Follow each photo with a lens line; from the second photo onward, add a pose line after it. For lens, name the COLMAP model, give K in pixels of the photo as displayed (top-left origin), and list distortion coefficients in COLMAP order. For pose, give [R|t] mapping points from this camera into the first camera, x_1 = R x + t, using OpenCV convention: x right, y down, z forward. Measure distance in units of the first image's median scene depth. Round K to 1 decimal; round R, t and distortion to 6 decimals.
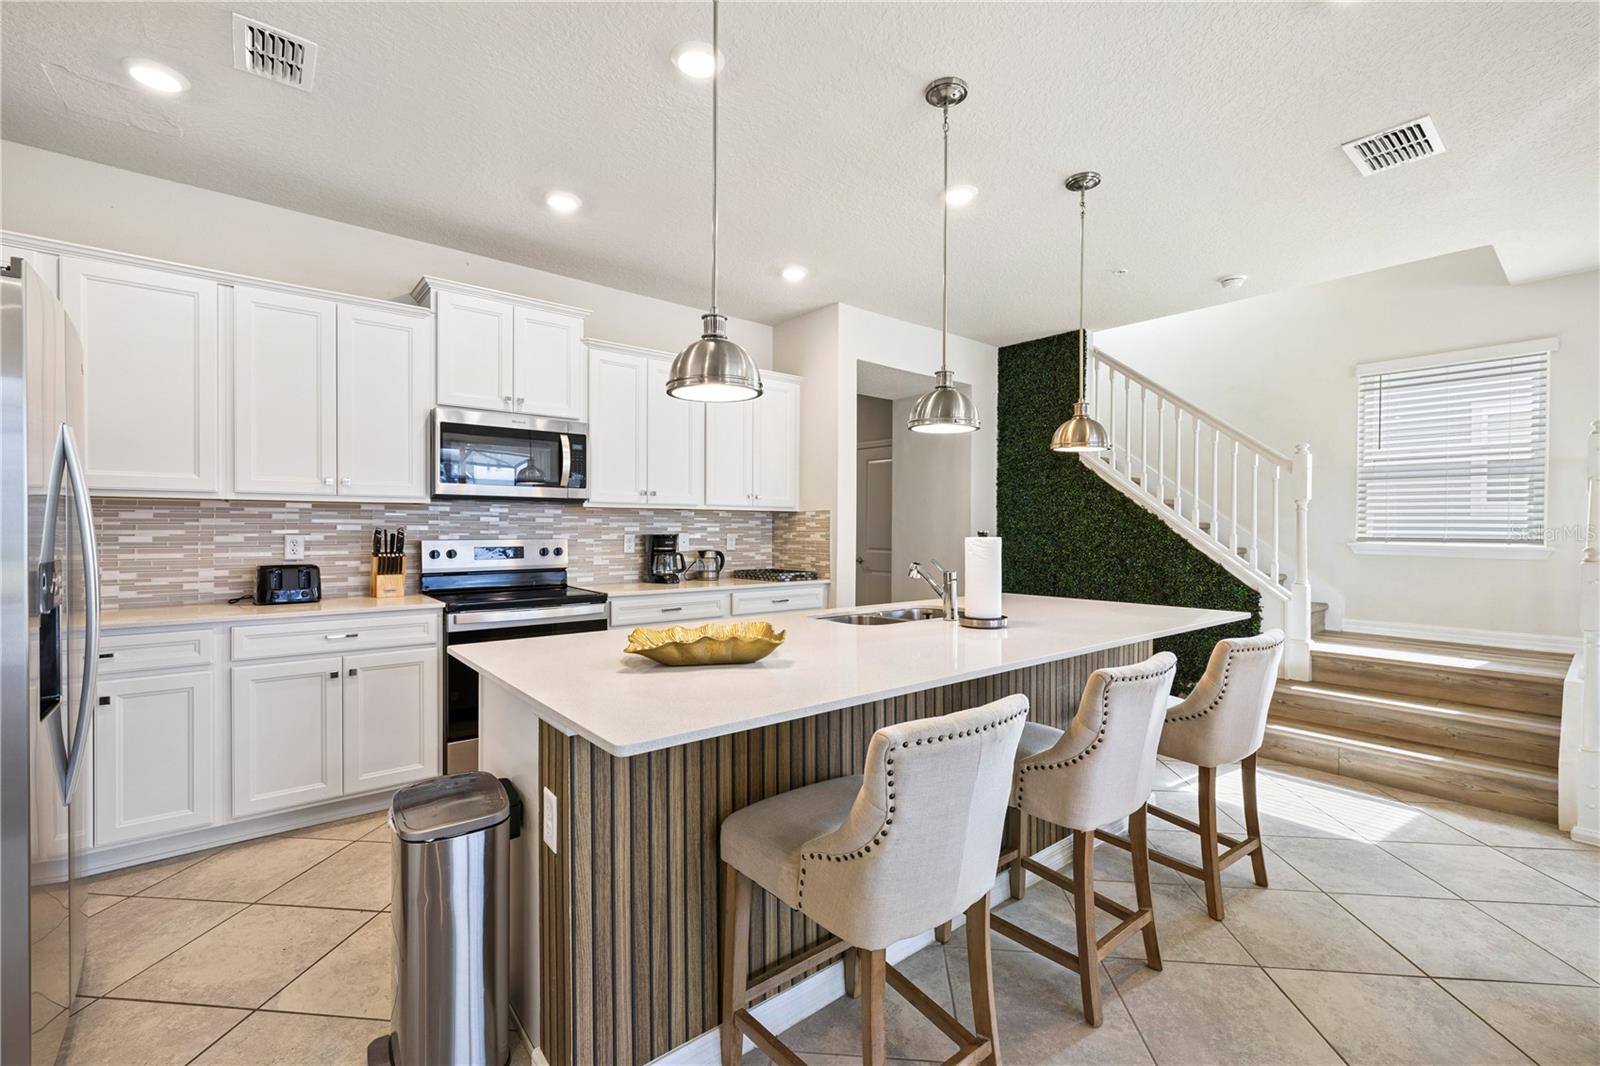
lens RADIAL K [[690.8, 0, 821.3], [0, 690.8, 535.5], [0, 0, 1]] dist [0.004520, 0.000332]
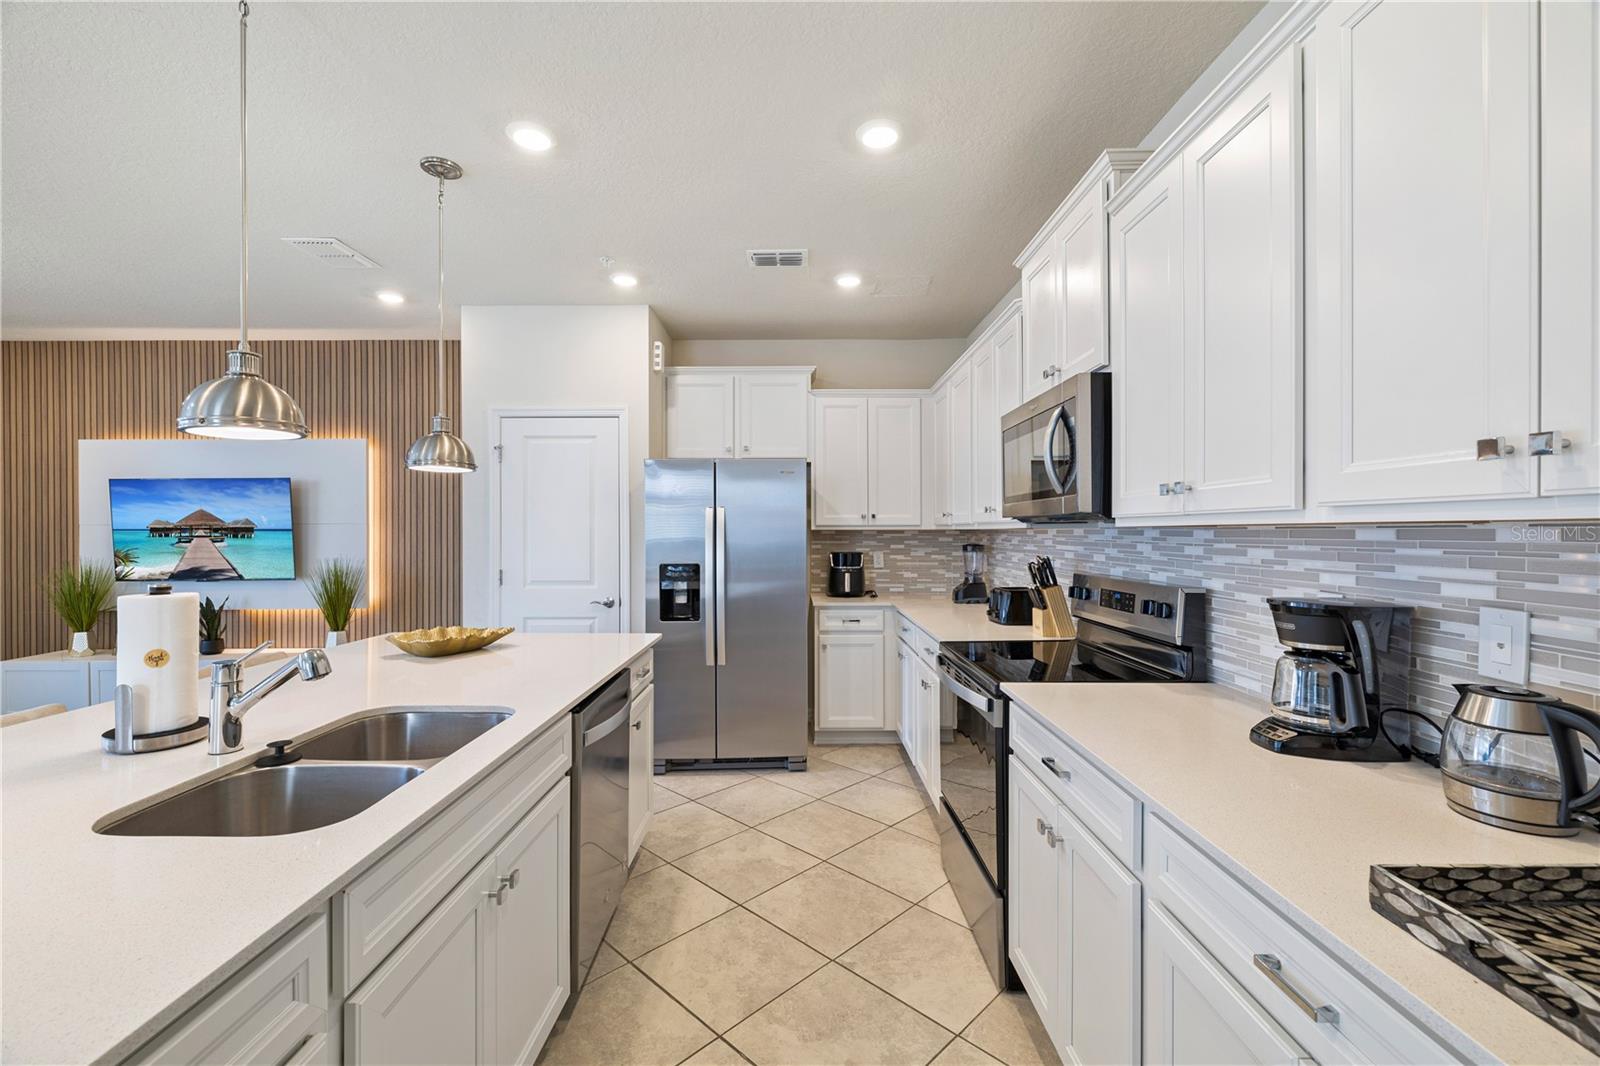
lens RADIAL K [[682.4, 0, 790.0], [0, 682.4, 531.2], [0, 0, 1]] dist [-0.000841, 0.000245]
pose [[-0.660524, -0.001858, -0.750803, 0.193073], [-0.008677, 0.999949, 0.005159, -0.036001], [0.750755, 0.009923, -0.660507, 1.078250]]
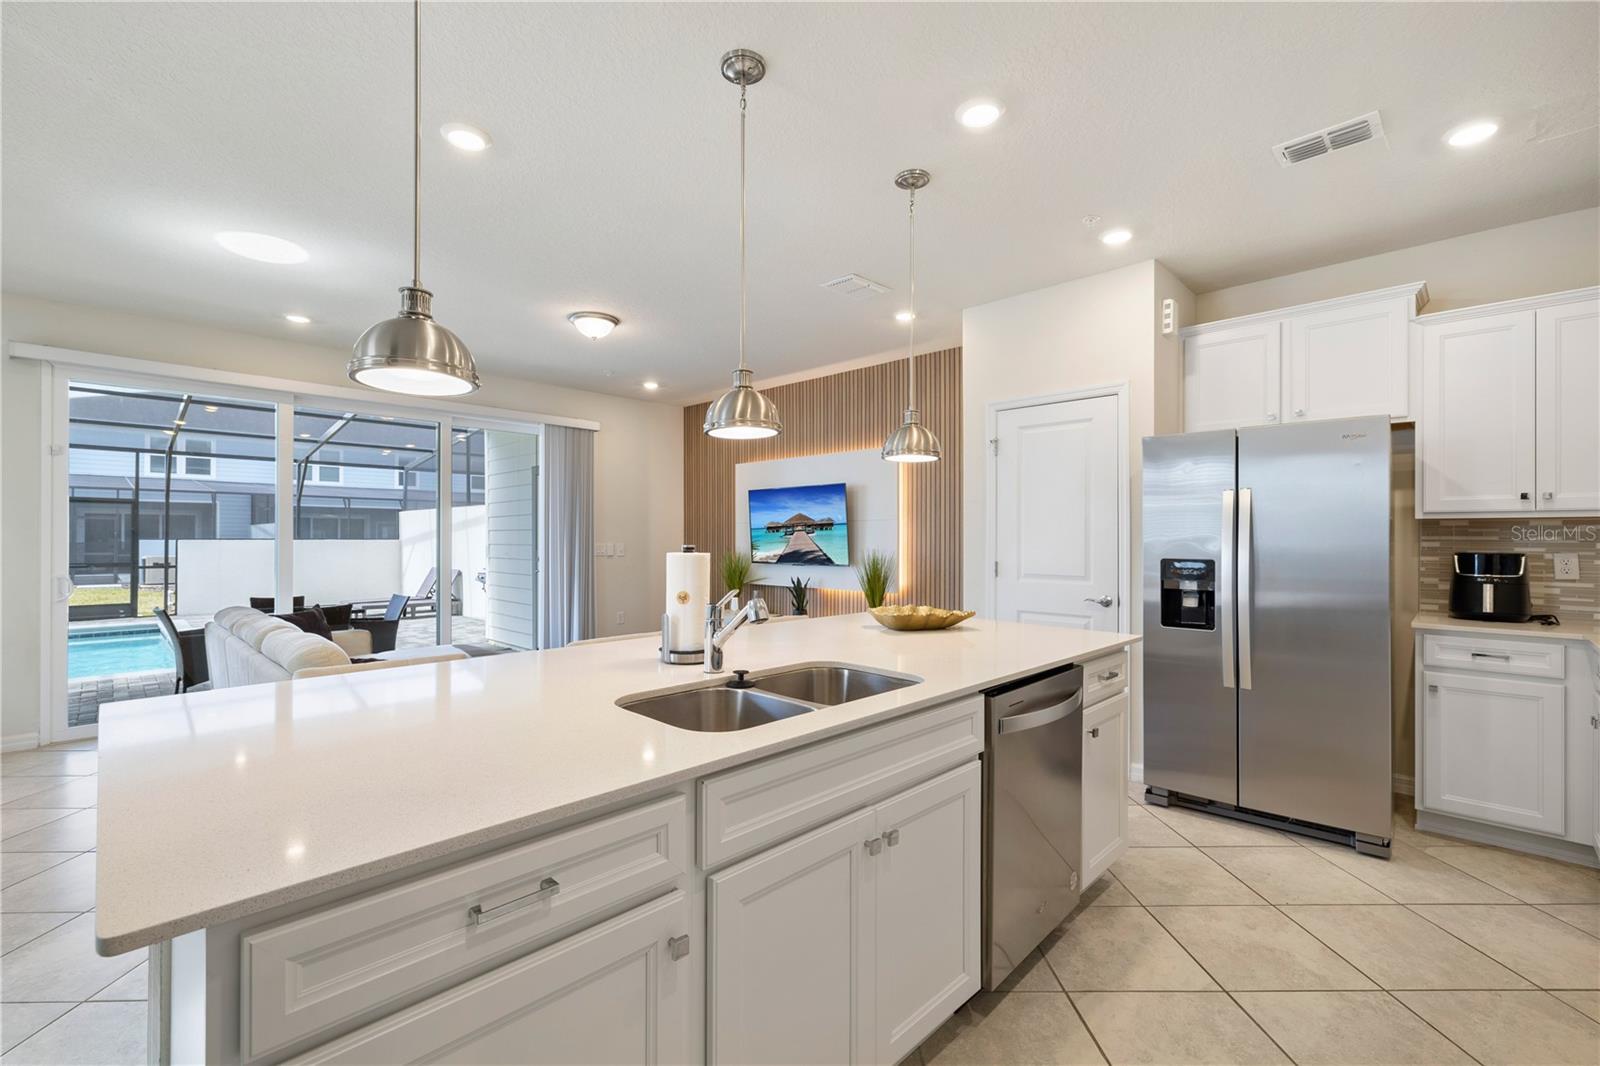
lens RADIAL K [[682.4, 0, 785.6], [0, 682.4, 538.0], [0, 0, 1]] dist [-0.000841, 0.000245]
pose [[-0.997914, -0.009620, -0.063844, 0.100690], [-0.010458, 0.999863, 0.012808, -0.014941], [0.063712, 0.013449, -0.997878, 1.093412]]
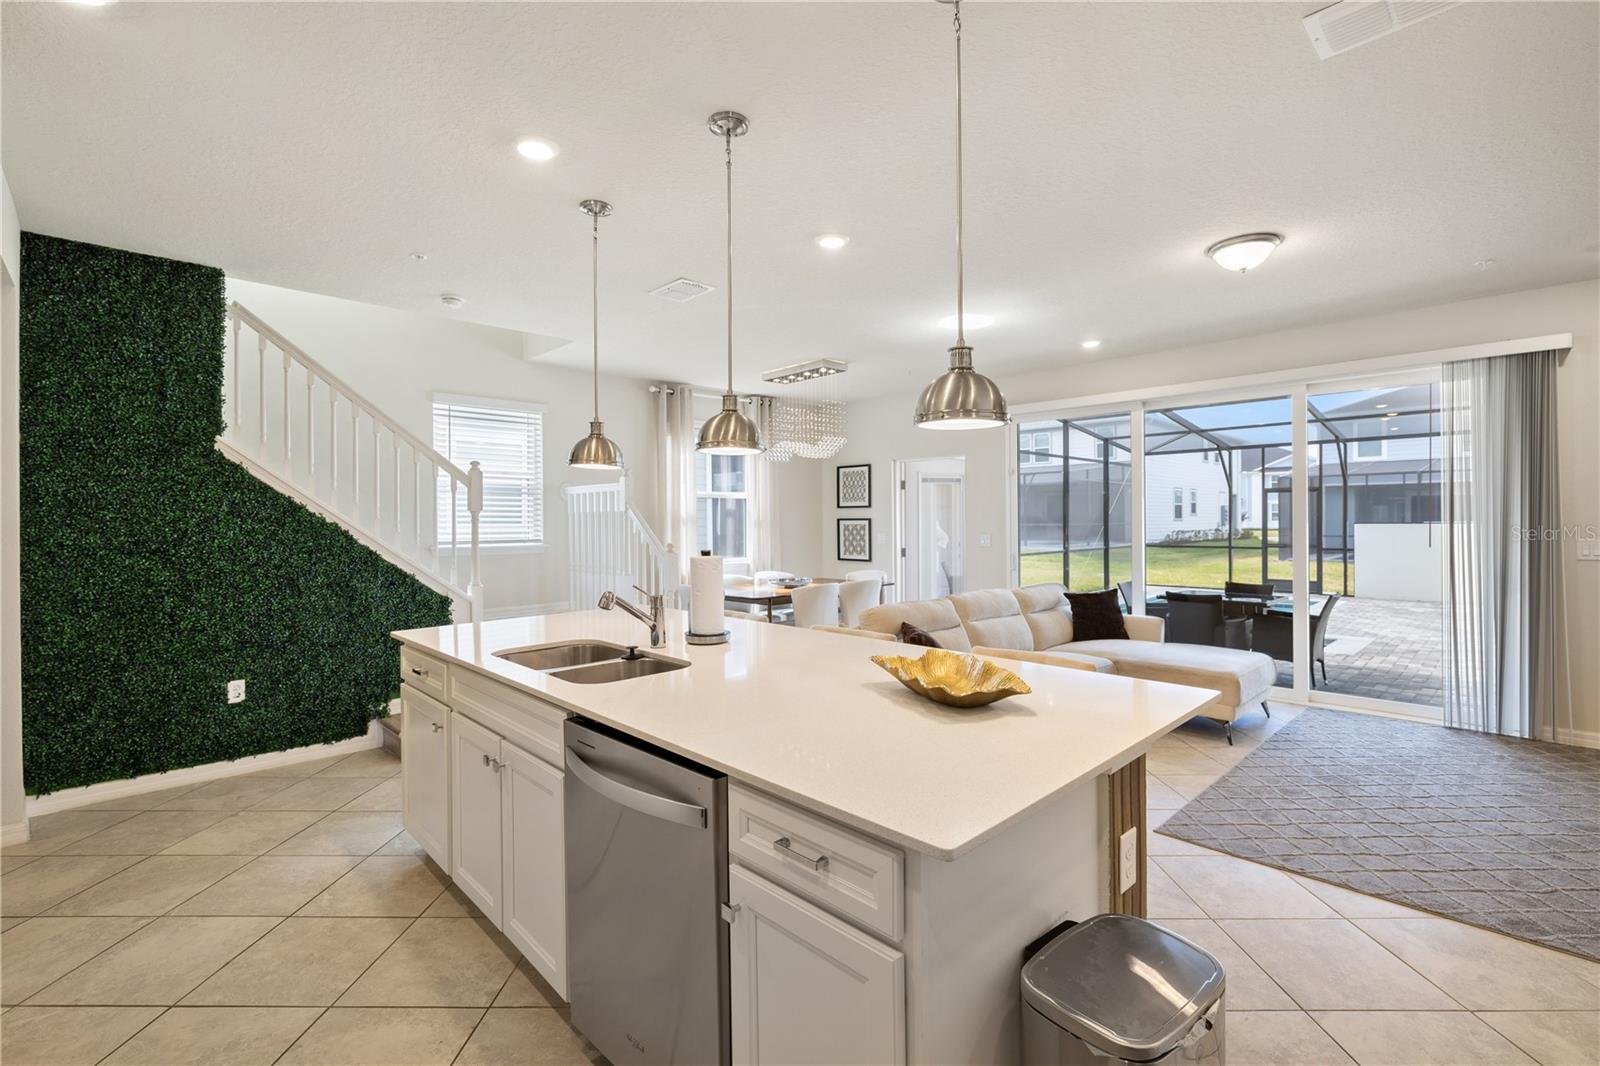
lens RADIAL K [[709.4, 0, 808.4], [0, 709.4, 534.6], [0, 0, 1]] dist [-0.010882, 0.000288]
pose [[-0.061129, -0.027499, 0.997751, -0.513140], [0.020181, 0.999382, 0.028780, -0.035697], [-0.997926, 0.021894, -0.060537, 0.543387]]
